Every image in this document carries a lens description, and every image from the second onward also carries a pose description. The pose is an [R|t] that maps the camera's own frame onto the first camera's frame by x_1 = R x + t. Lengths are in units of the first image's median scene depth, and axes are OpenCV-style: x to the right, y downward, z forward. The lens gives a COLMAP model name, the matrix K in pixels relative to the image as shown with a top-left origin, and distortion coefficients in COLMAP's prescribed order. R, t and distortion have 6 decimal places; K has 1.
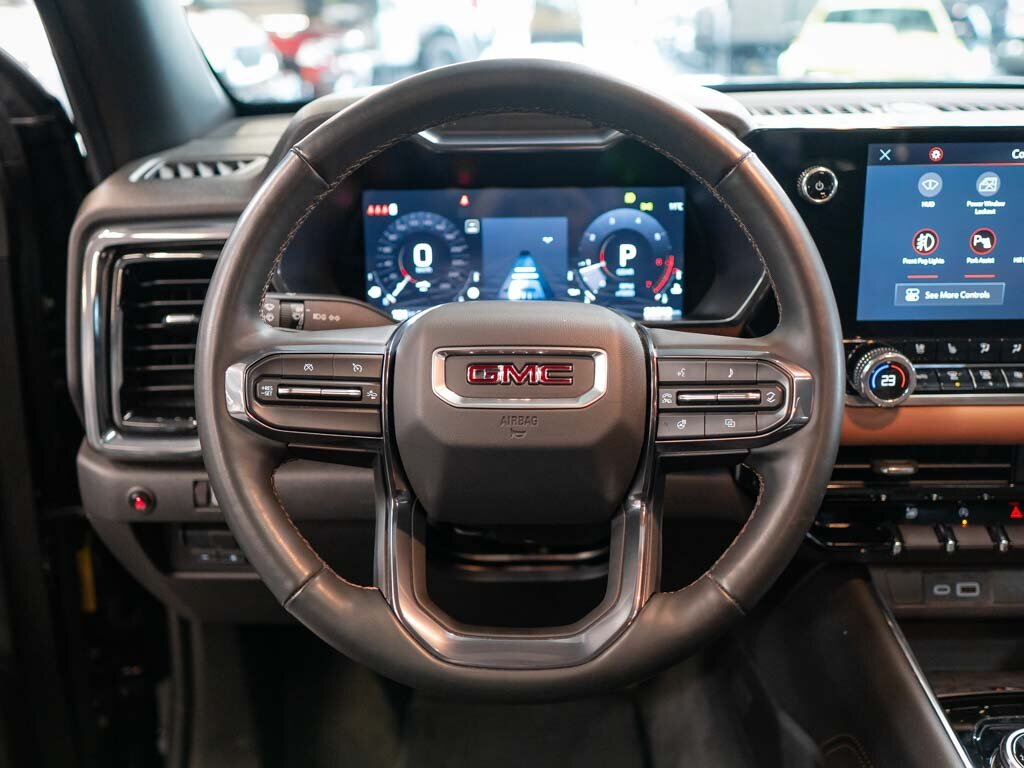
lens RADIAL K [[1034.1, 0, 547.0], [0, 1034.1, 381.3], [0, 0, 1]] dist [-0.011452, -0.007321]
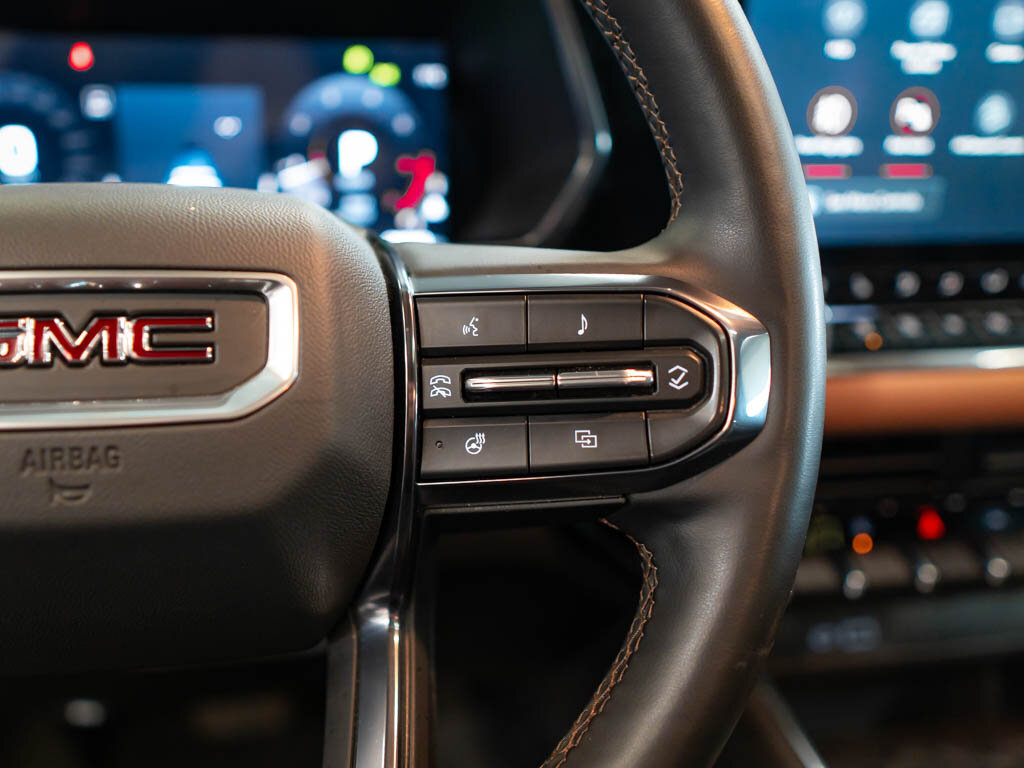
lens RADIAL K [[842.0, 0, 436.7], [0, 842.0, 382.6], [0, 0, 1]] dist [-0.003546, -0.000124]
pose [[0.988391, -0.032706, 0.148368, 0.061353], [0.026930, 0.998805, 0.040772, 0.000049], [-0.149524, -0.036303, 0.988091, 0.649549]]
